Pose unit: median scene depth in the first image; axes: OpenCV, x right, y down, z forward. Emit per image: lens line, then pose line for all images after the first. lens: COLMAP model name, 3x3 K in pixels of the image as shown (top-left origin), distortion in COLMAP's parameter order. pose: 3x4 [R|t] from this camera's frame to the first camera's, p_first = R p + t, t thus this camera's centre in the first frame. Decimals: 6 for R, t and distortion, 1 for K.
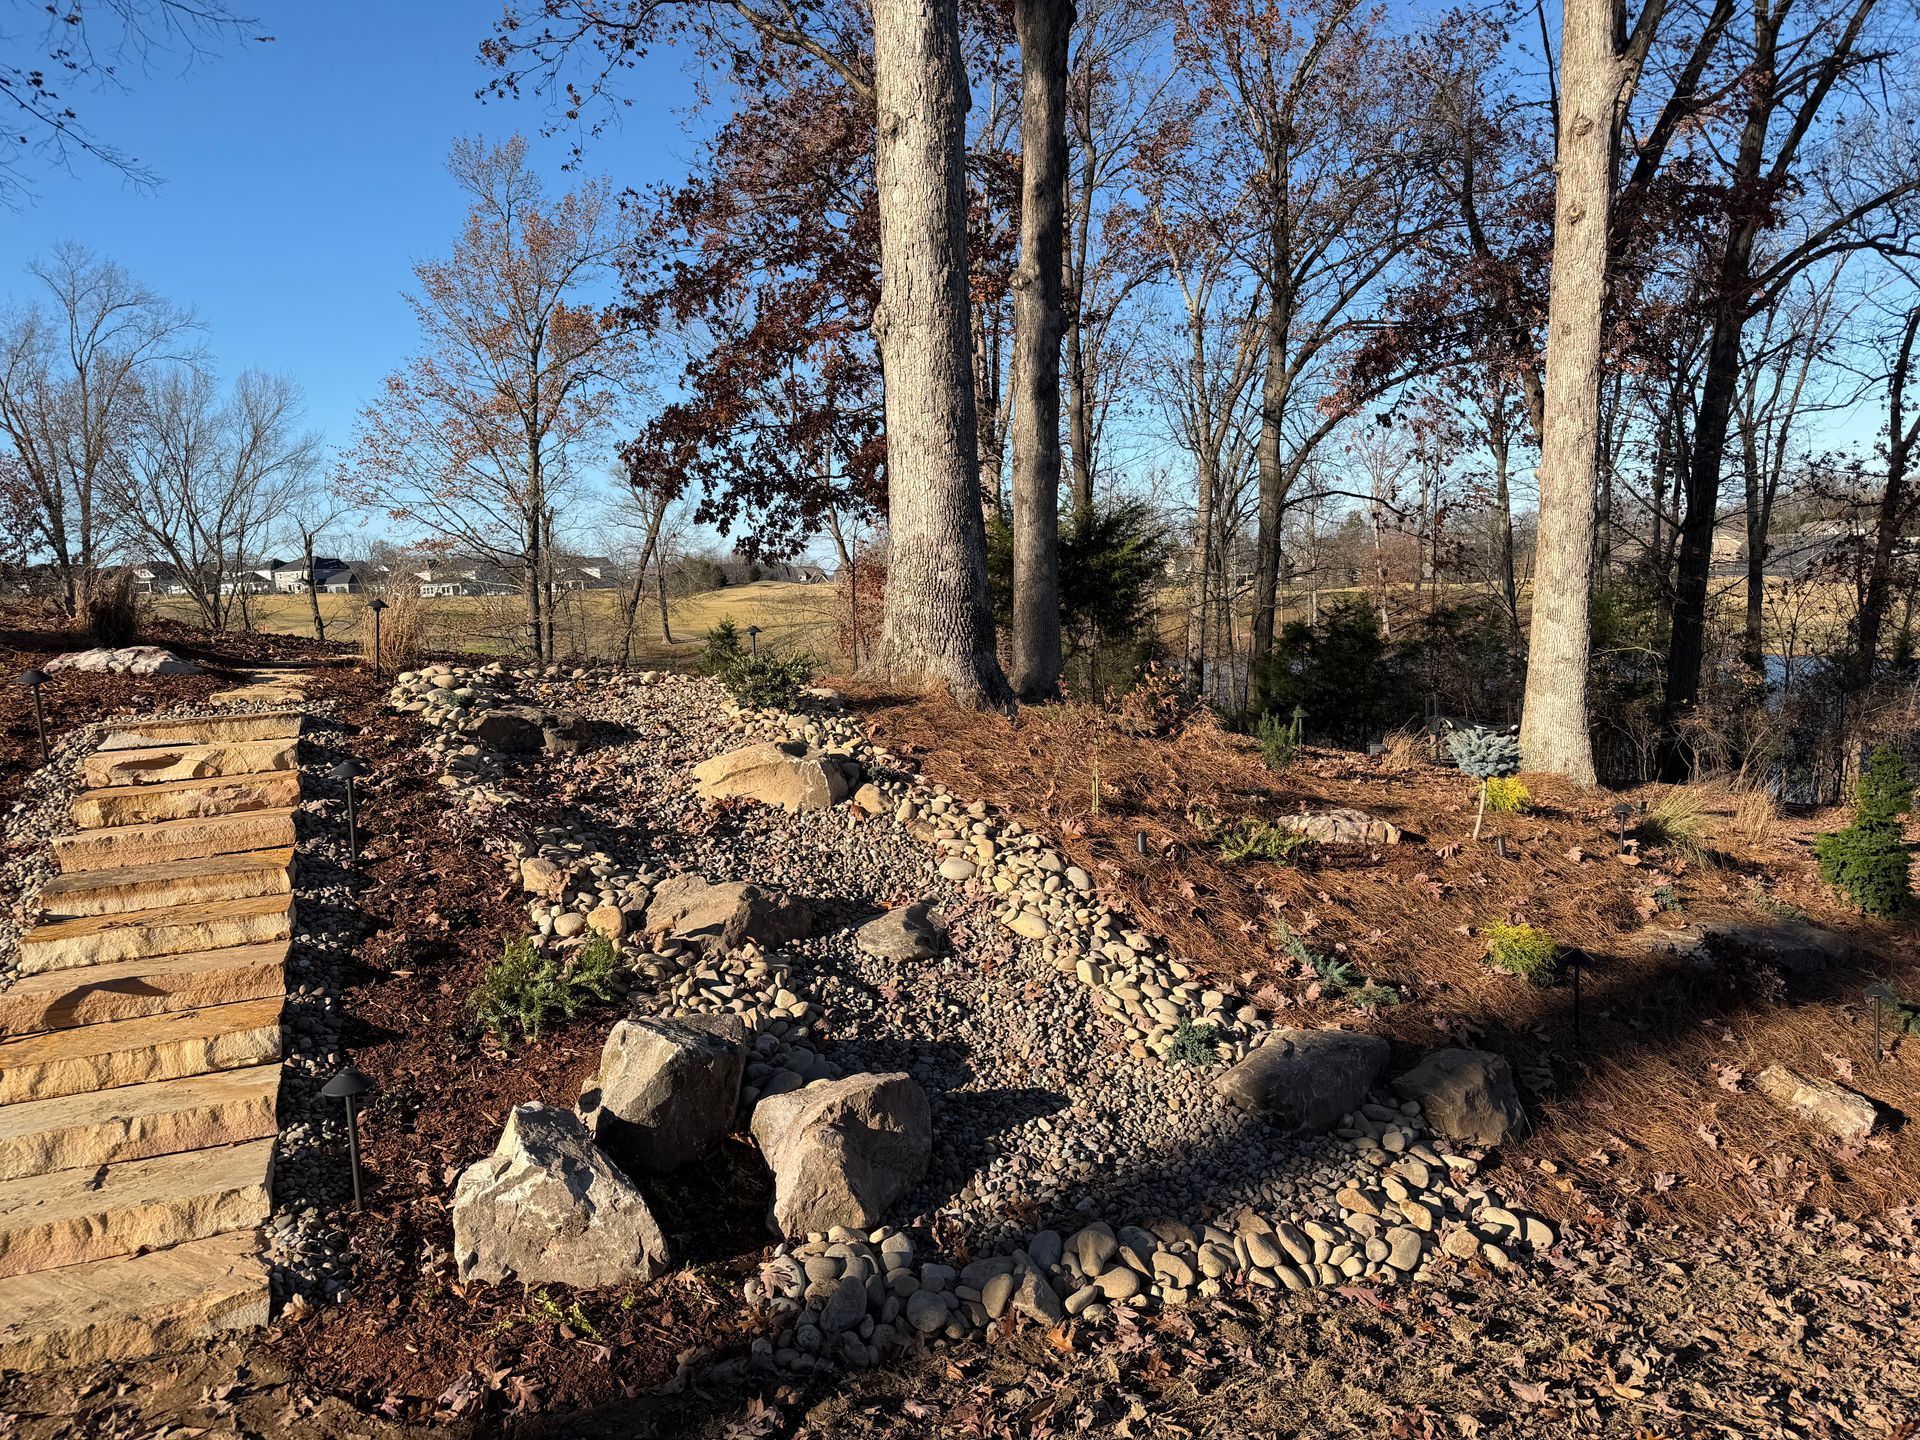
lens RADIAL K [[1427.4, 0, 1030.7], [0, 1427.4, 720.3], [0, 0, 1]] dist [0.107861, -0.129356]
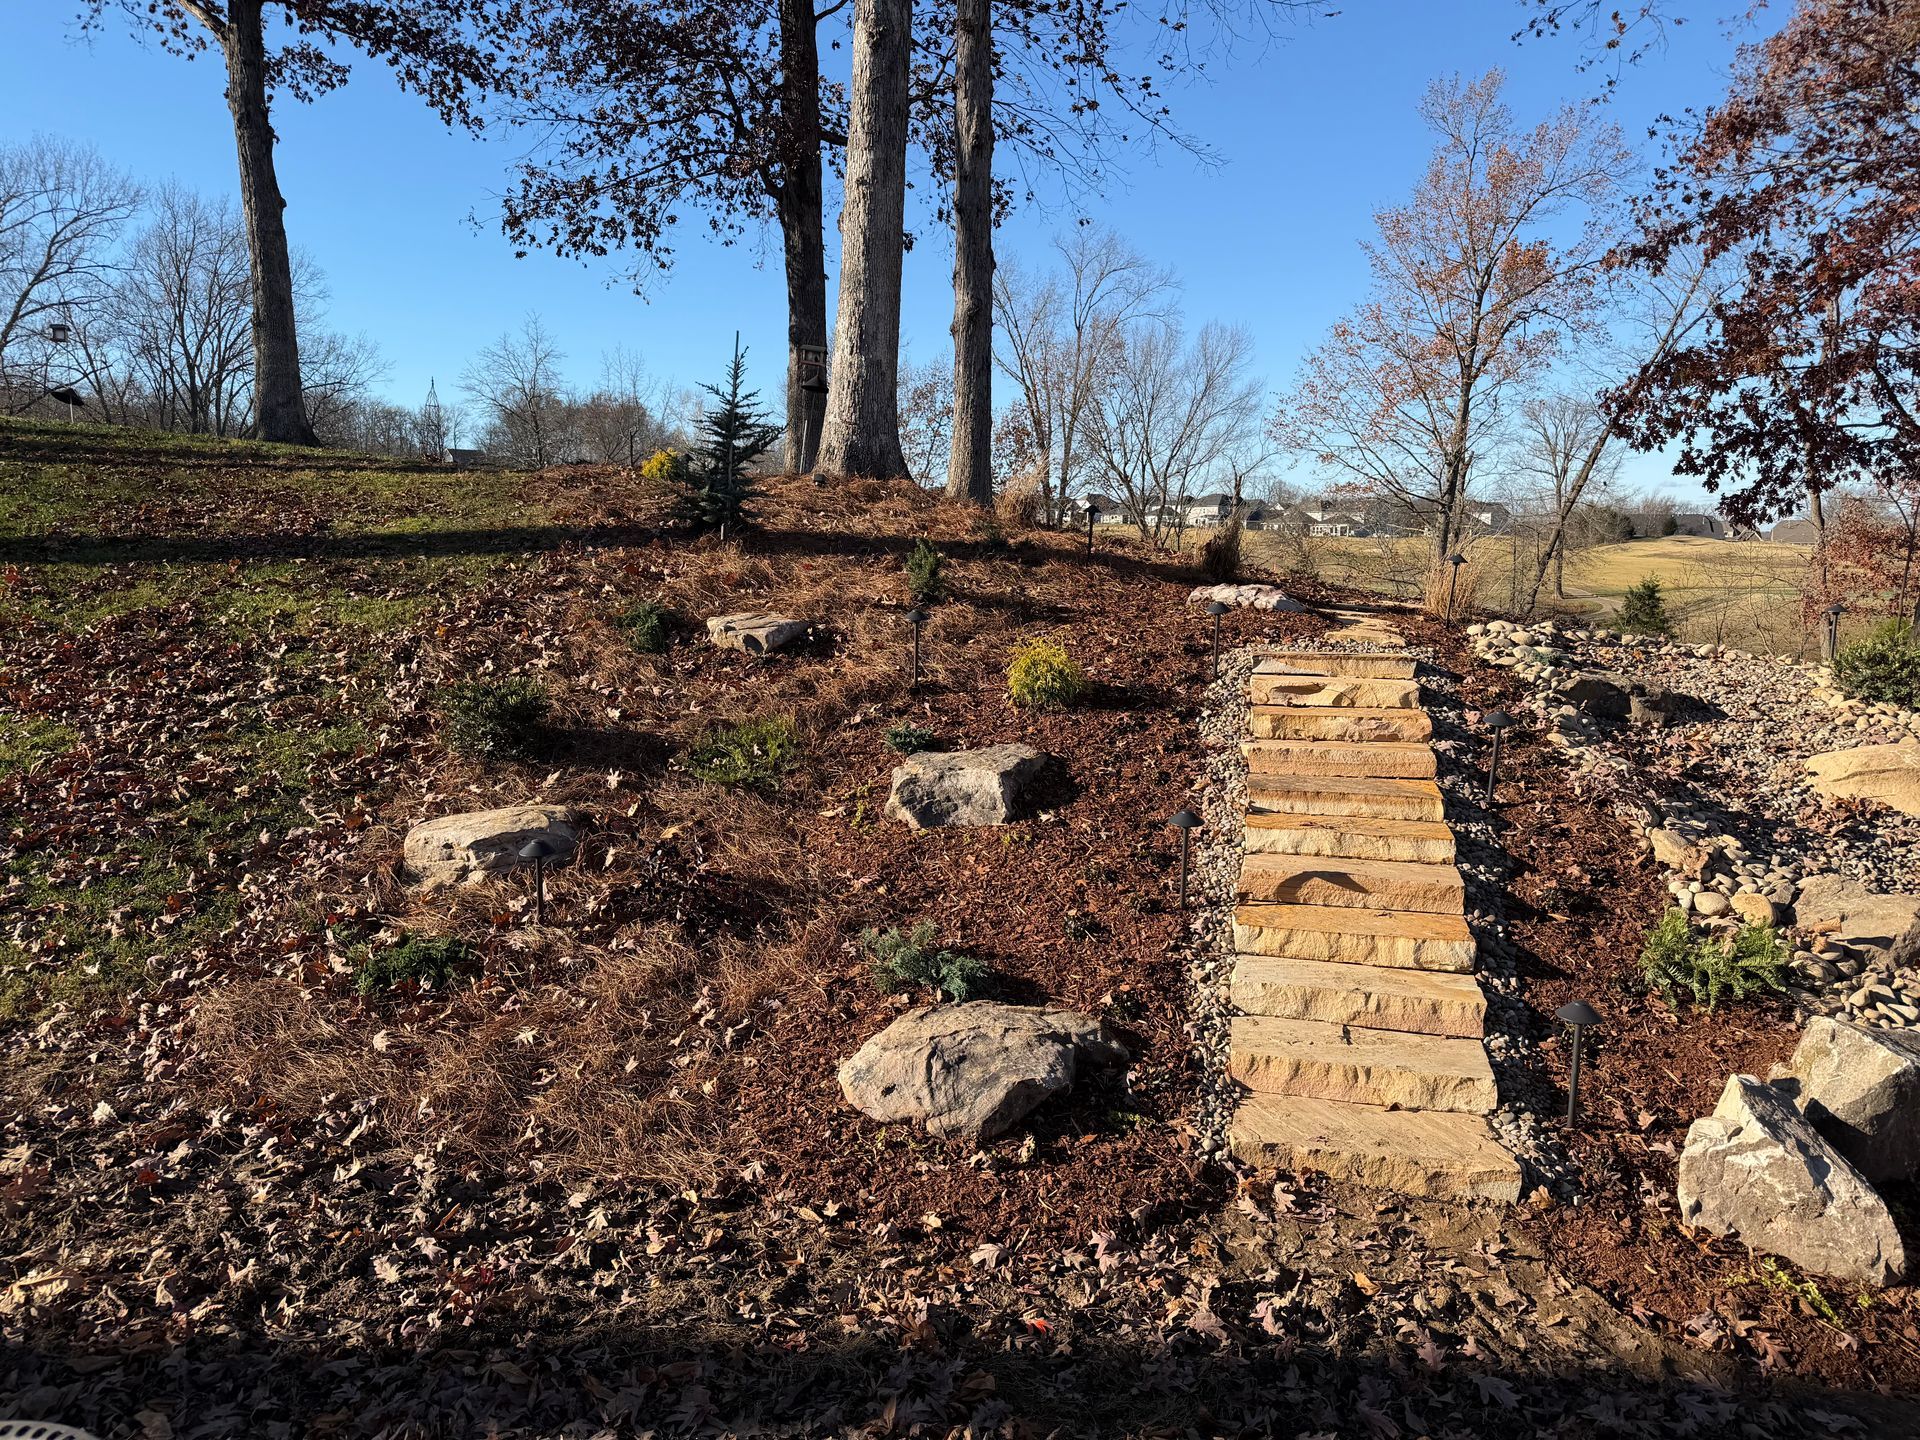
lens RADIAL K [[1461.5, 0, 912.3], [0, 1461.5, 697.8], [0, 0, 1]] dist [0.065523, -0.080059]
pose [[0.785223, 0.122262, -0.607022, -0.142812], [-0.110171, 0.992257, 0.057339, 0.003674], [0.609333, 0.021852, 0.792613, -0.130000]]
